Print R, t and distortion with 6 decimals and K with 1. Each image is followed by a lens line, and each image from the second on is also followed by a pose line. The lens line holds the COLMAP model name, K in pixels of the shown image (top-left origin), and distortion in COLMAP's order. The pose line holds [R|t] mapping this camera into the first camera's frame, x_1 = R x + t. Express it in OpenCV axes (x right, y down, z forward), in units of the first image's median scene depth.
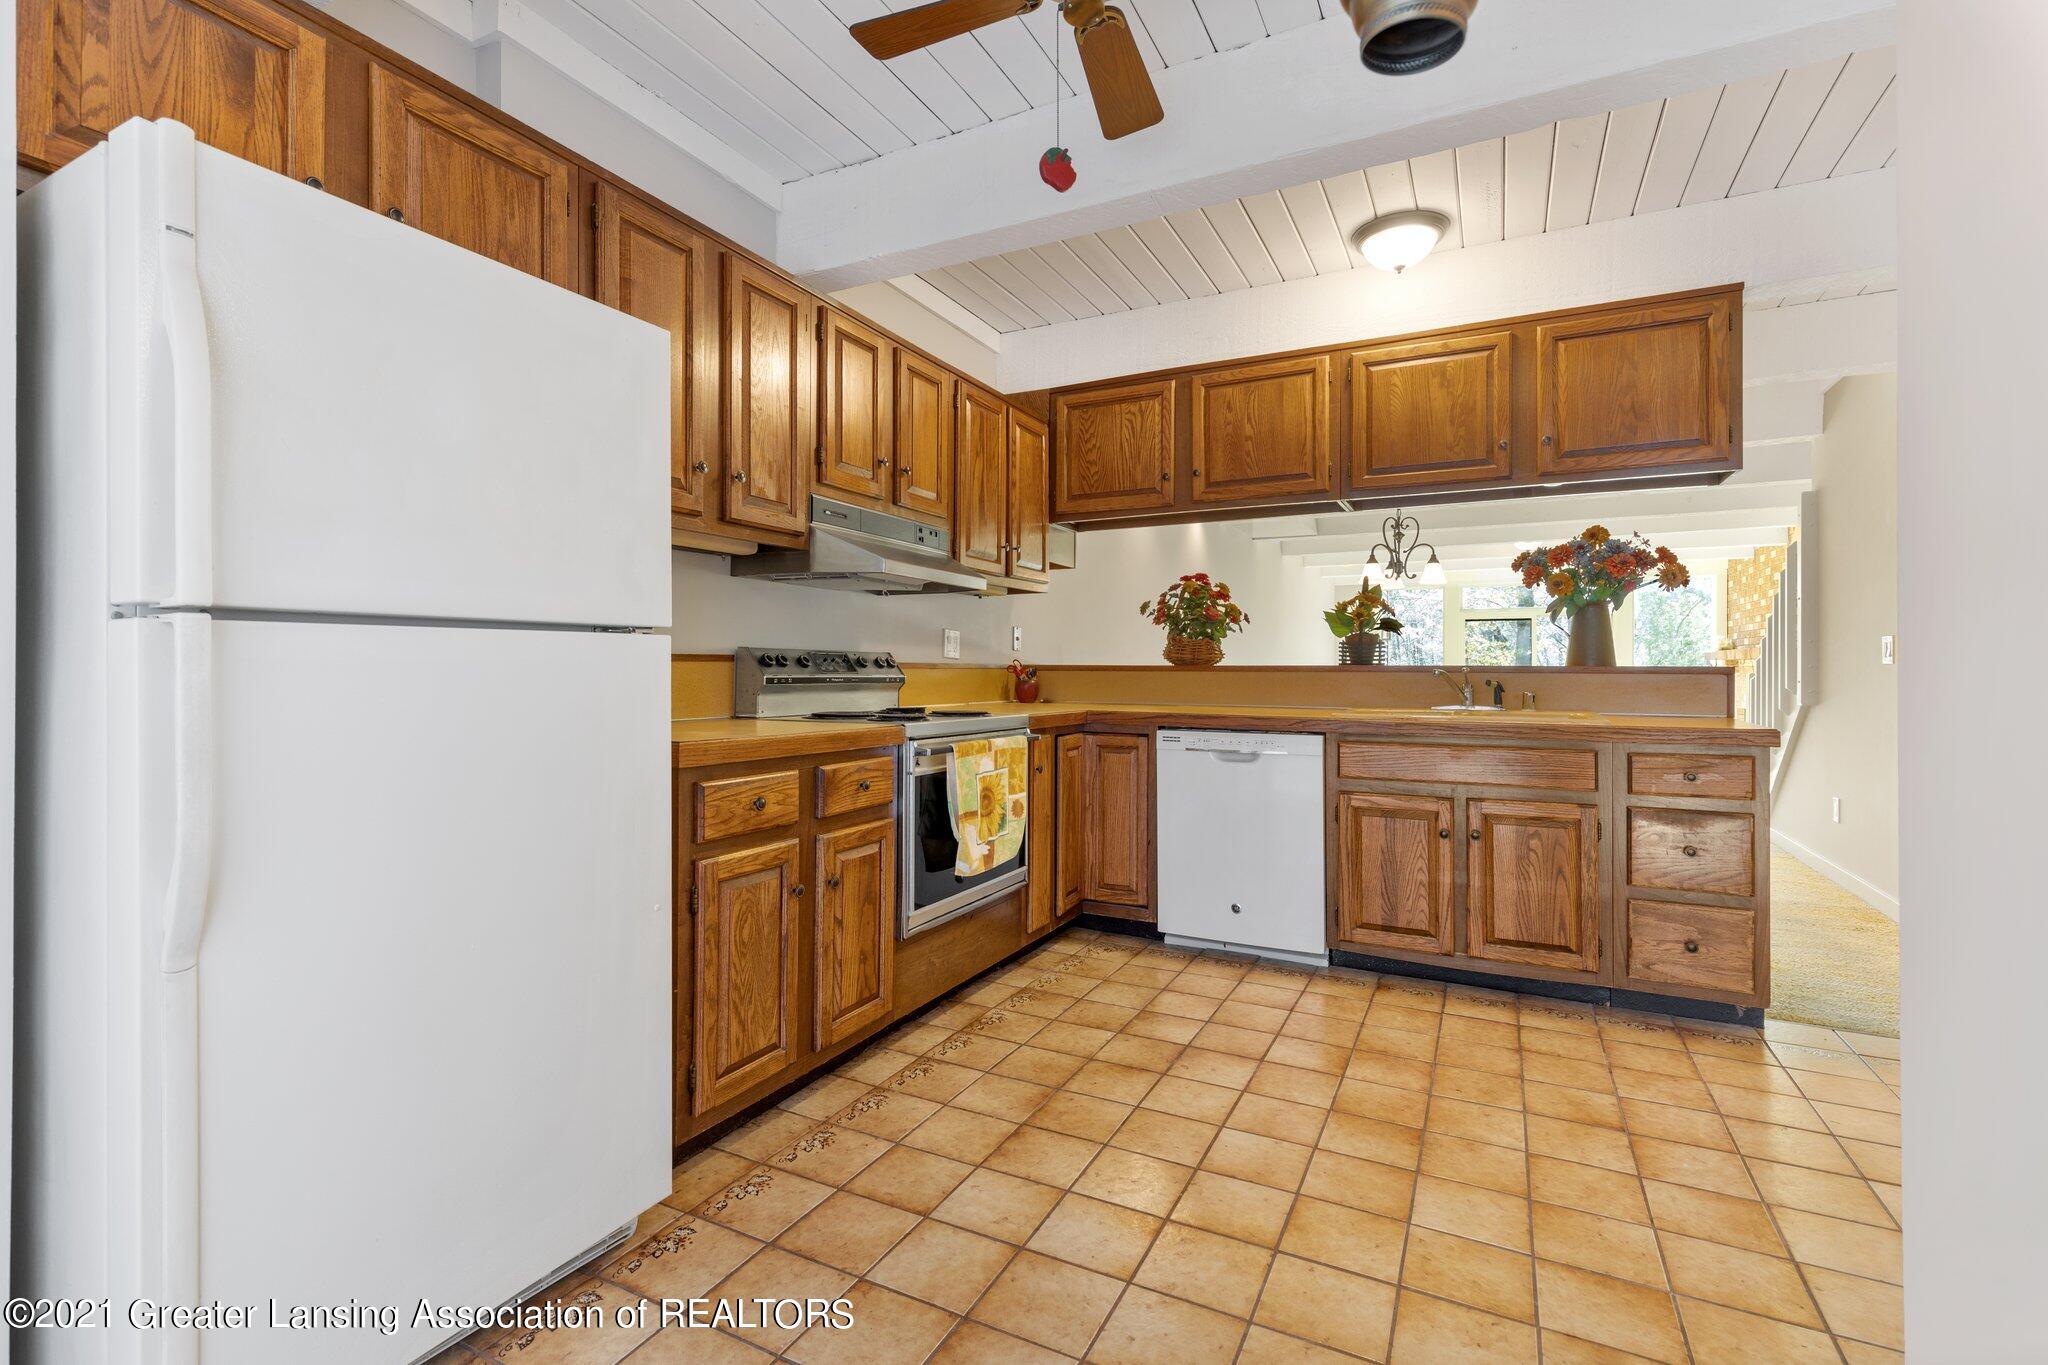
lens RADIAL K [[922.0, 0, 1036.2], [0, 922.0, 669.0], [0, 0, 1]] dist [0.009076, -0.000962]
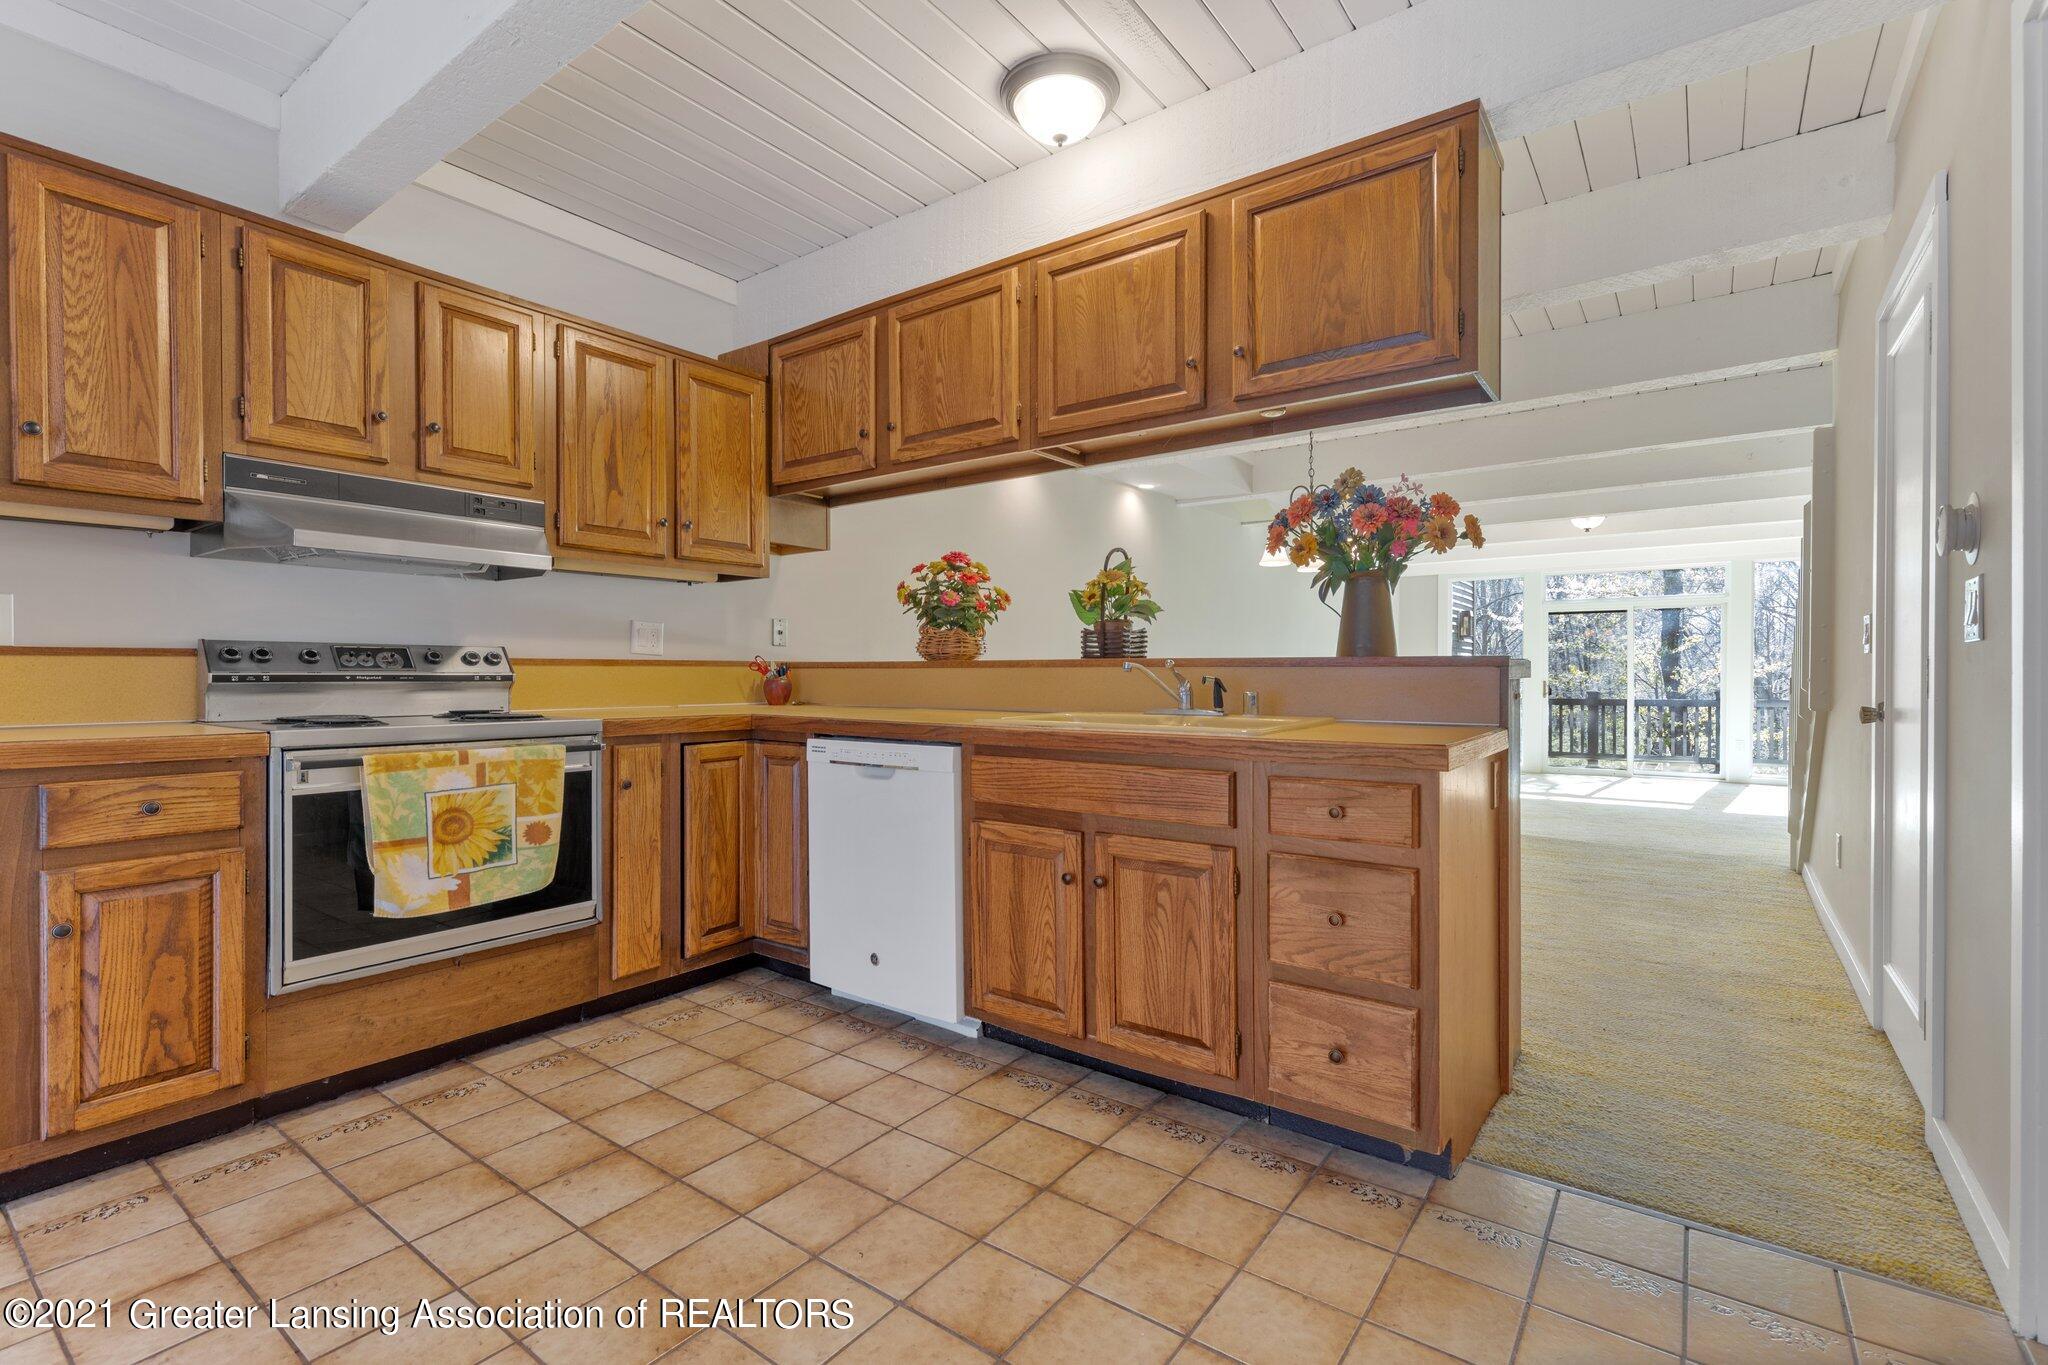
lens RADIAL K [[922.0, 0, 1016.1], [0, 922.0, 686.2], [0, 0, 1]] dist [0.009076, -0.000962]
pose [[0.987146, -0.001970, -0.159807, 0.515732], [0.004472, 0.999873, 0.015299, 0.009116], [0.159757, -0.015817, 0.987030, 0.247460]]
